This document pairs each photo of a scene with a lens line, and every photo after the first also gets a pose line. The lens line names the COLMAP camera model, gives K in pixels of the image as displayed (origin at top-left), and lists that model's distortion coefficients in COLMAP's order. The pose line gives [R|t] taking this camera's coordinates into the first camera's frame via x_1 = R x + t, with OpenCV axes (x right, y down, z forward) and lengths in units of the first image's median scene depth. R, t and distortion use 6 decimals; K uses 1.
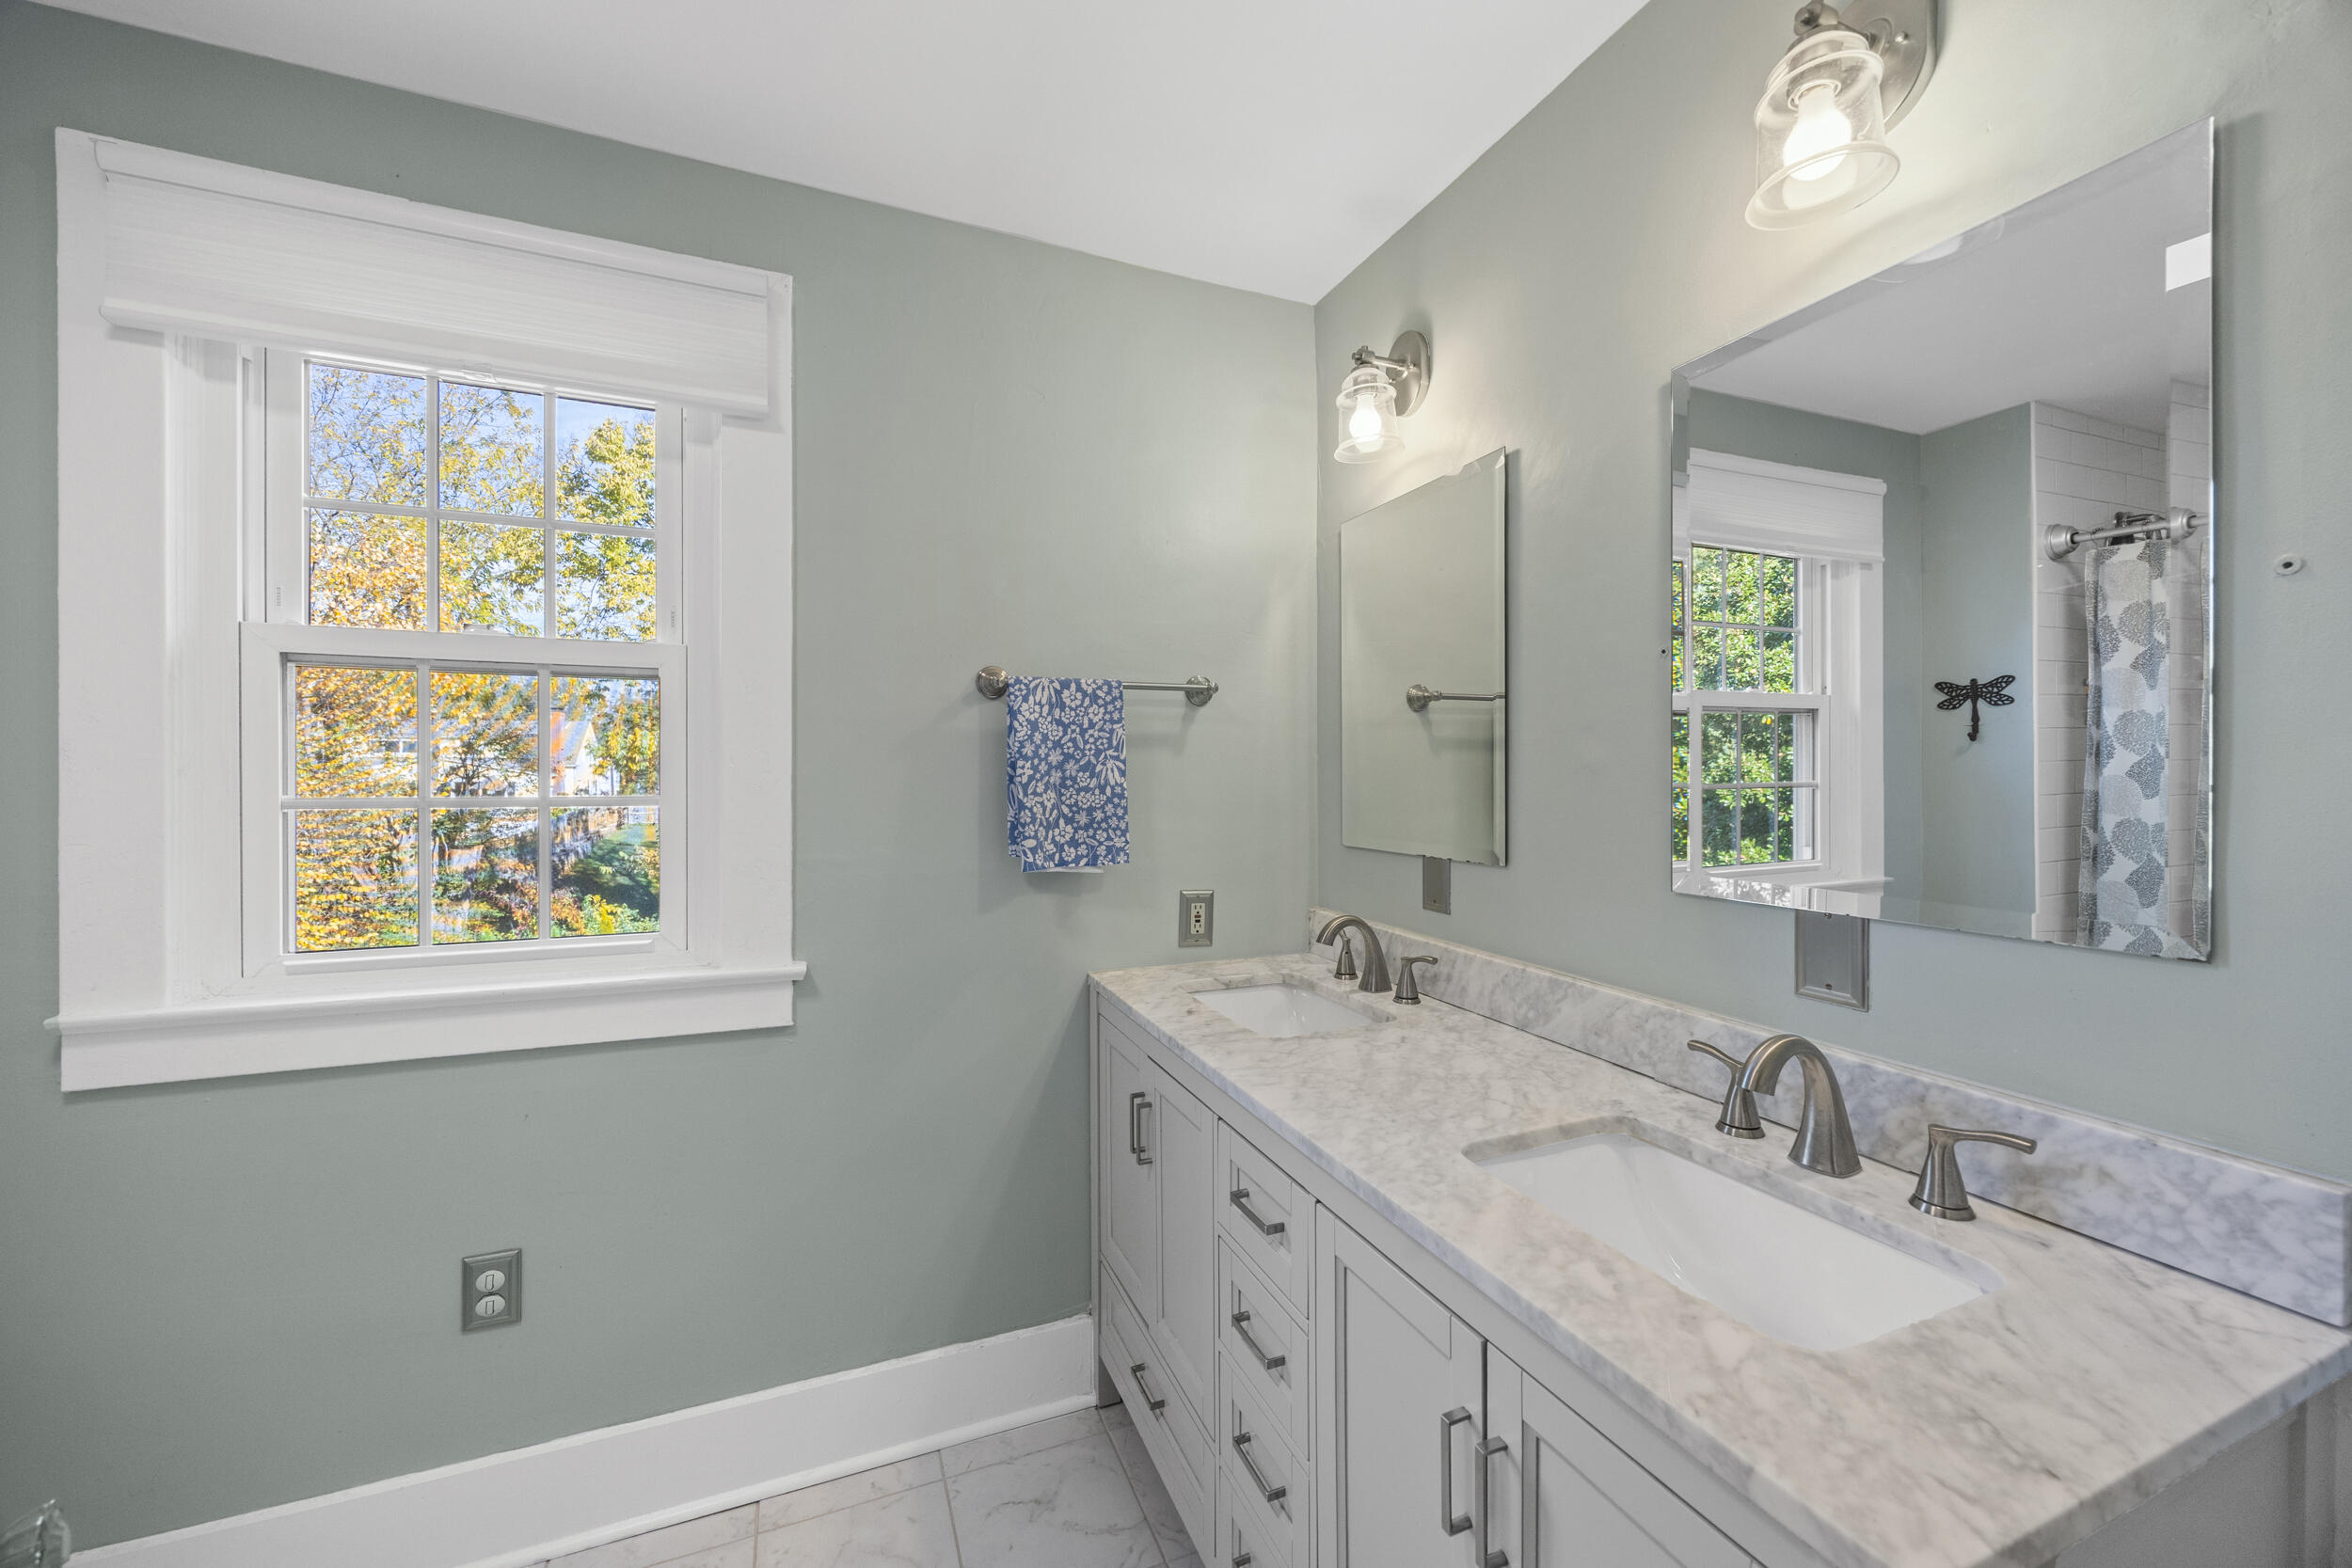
lens RADIAL K [[898.1, 0, 1179.1], [0, 898.1, 778.9], [0, 0, 1]] dist [0.000003, 0.000243]
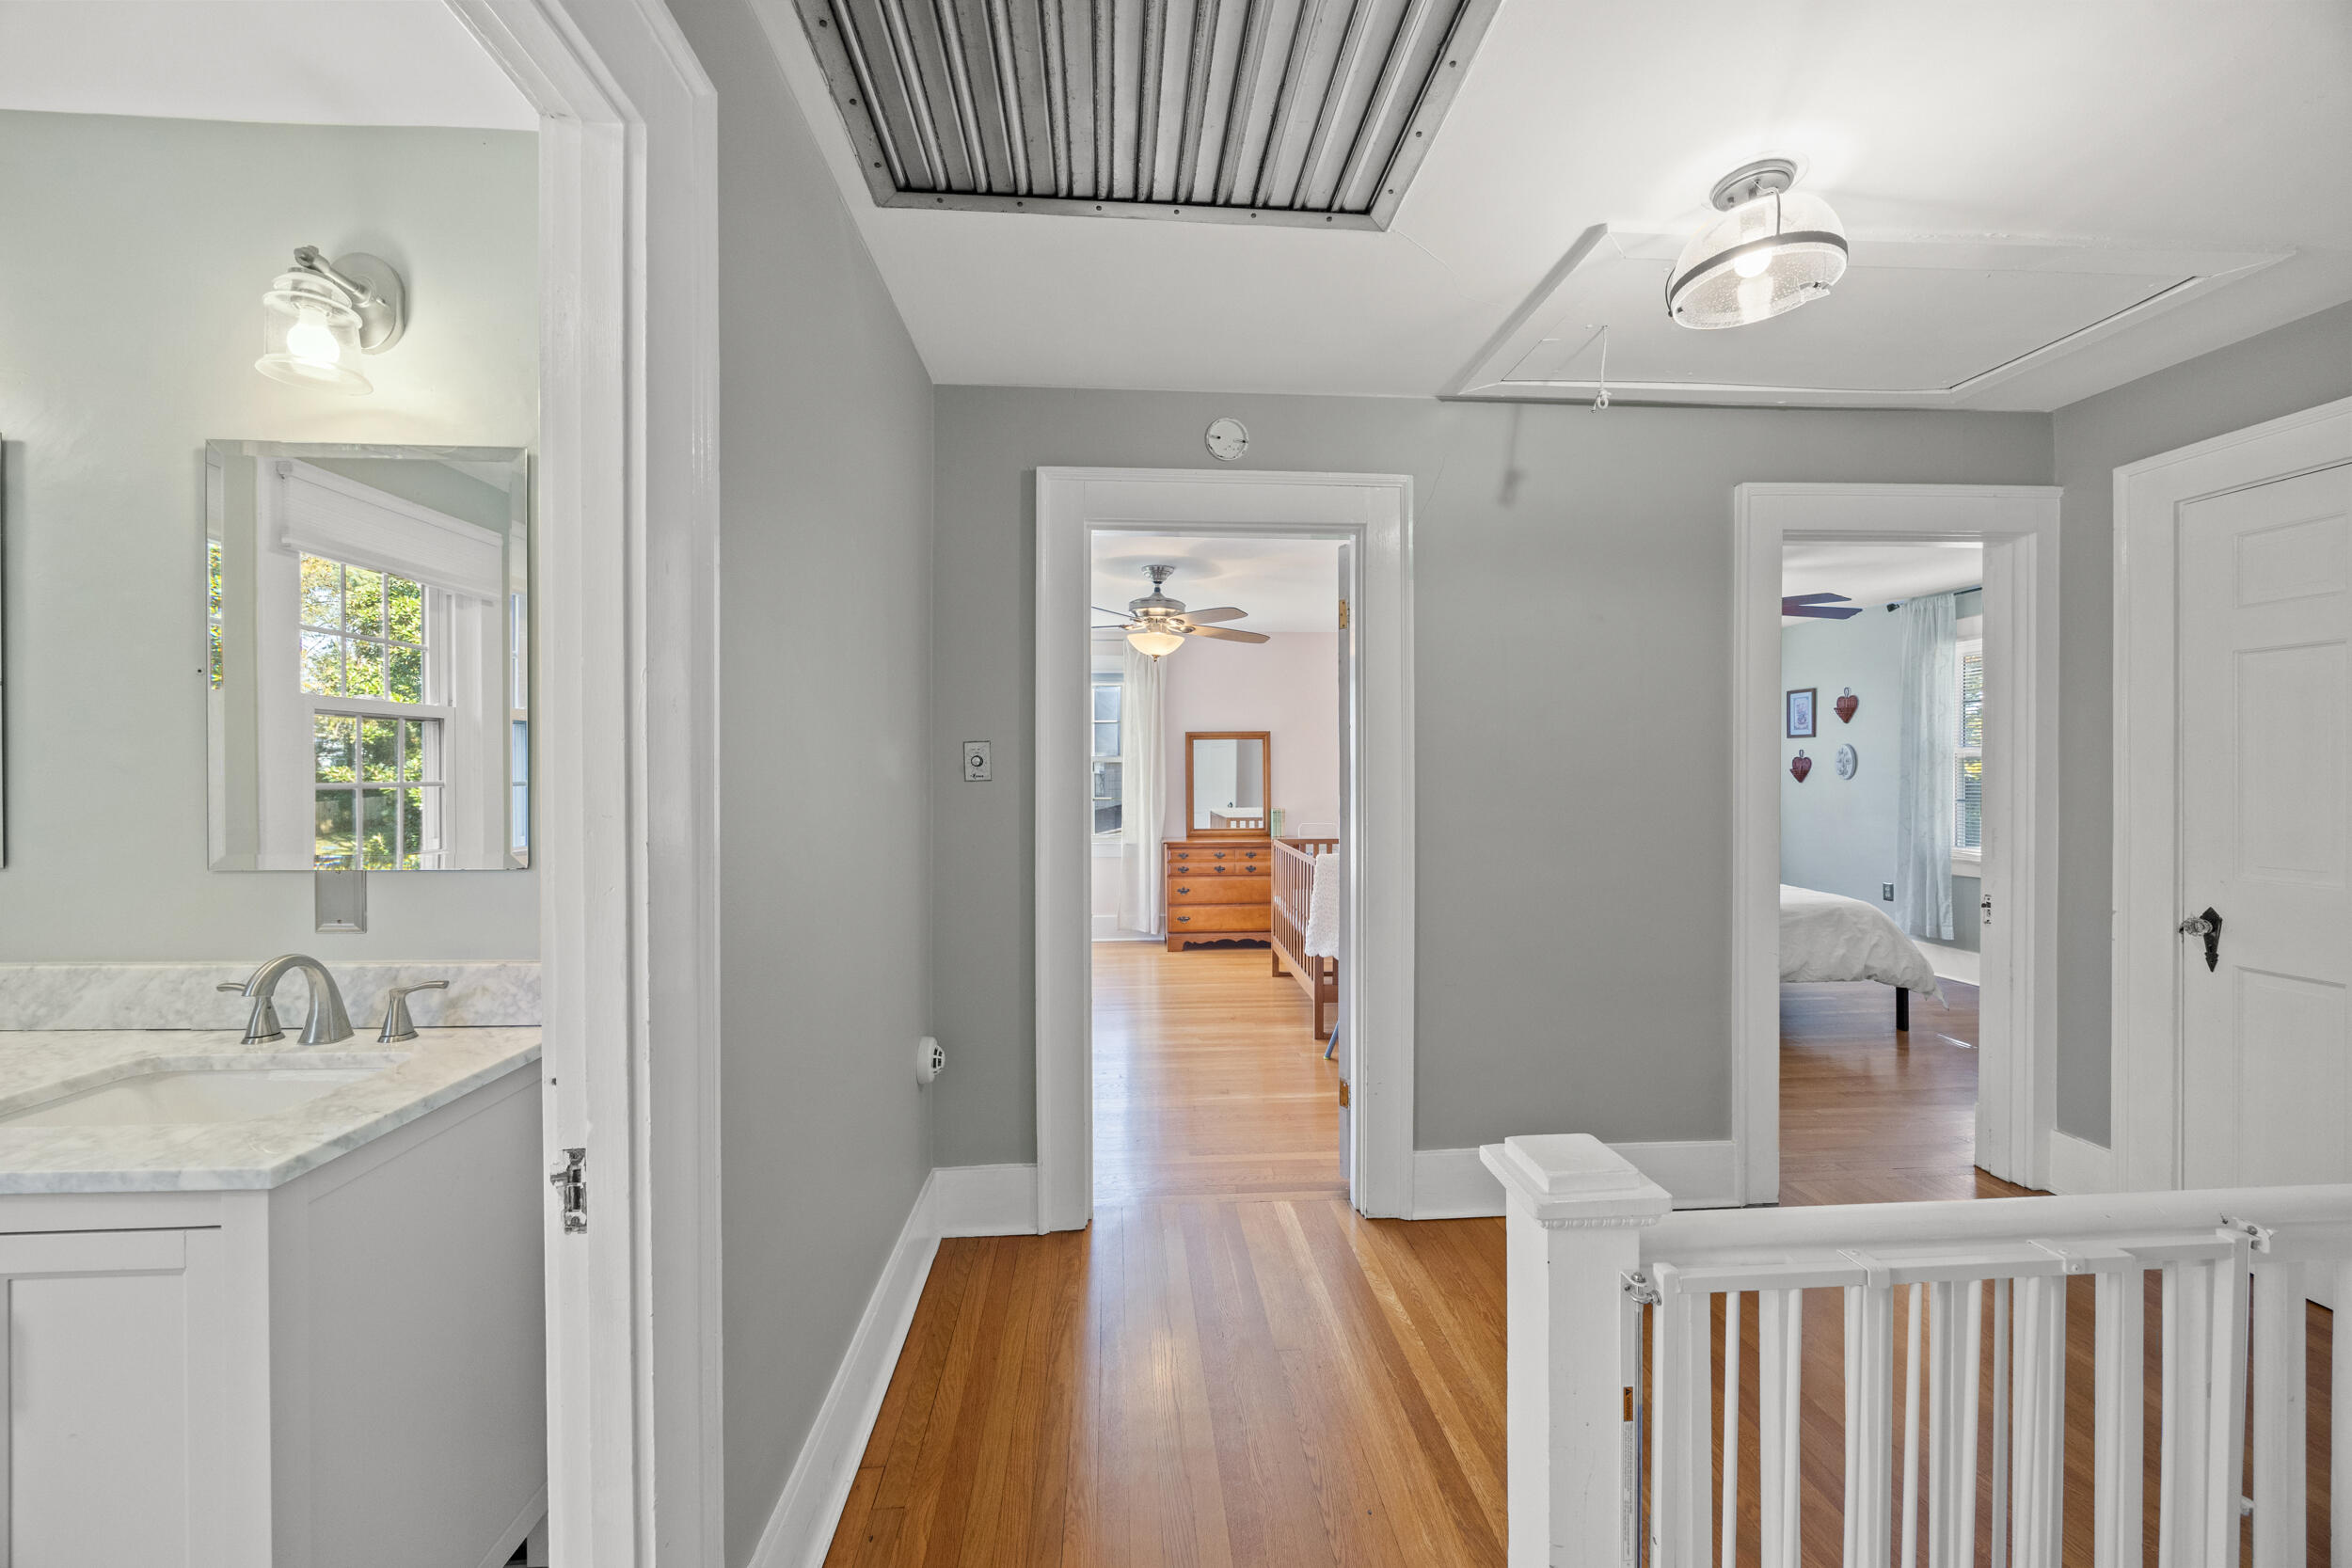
lens RADIAL K [[898.1, 0, 1179.1], [0, 898.1, 778.9], [0, 0, 1]] dist [0.000003, 0.000243]
pose [[0.327739, -0.004619, 0.944757, -0.195951], [0.004659, 0.999984, 0.003272, 0.002324], [-0.944757, 0.003329, 0.327755, -0.738237]]
